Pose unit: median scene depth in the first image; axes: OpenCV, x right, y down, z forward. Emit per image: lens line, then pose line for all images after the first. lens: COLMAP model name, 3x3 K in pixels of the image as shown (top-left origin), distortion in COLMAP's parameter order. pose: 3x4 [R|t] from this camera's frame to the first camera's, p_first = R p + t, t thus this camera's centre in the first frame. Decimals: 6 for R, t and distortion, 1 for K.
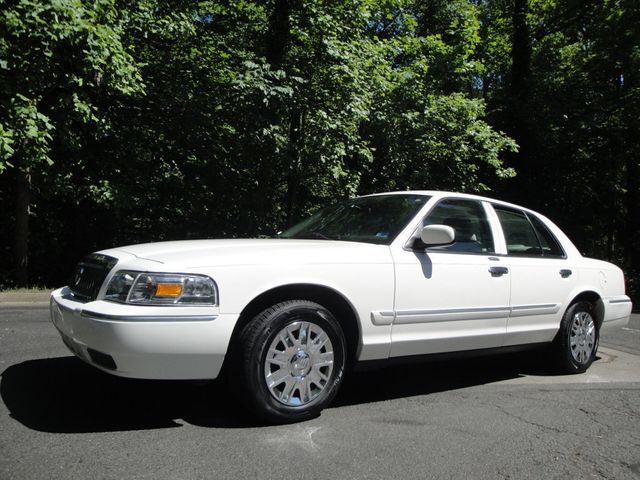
lens RADIAL K [[519.5, 0, 336.5], [0, 519.5, 237.5], [0, 0, 1]] dist [-0.174014, 0.155699]
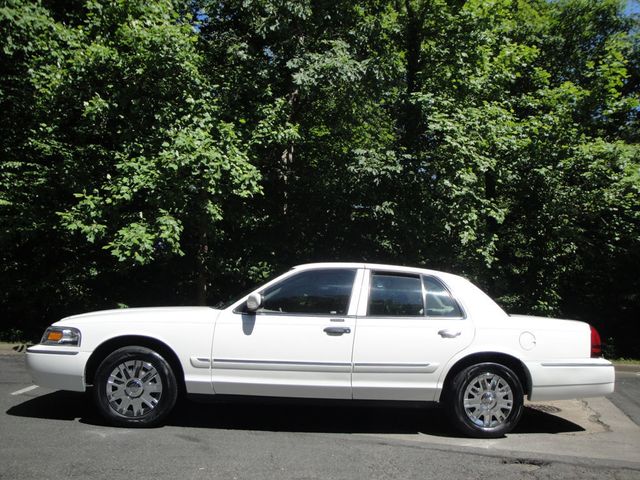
lens RADIAL K [[519.5, 0, 336.5], [0, 519.5, 237.5], [0, 0, 1]] dist [-0.174014, 0.155699]
pose [[0.857278, -0.093180, -0.506351, 0.812604], [0.028658, 0.990598, -0.133773, 0.011927], [0.514055, 0.100170, 0.851888, -0.005440]]
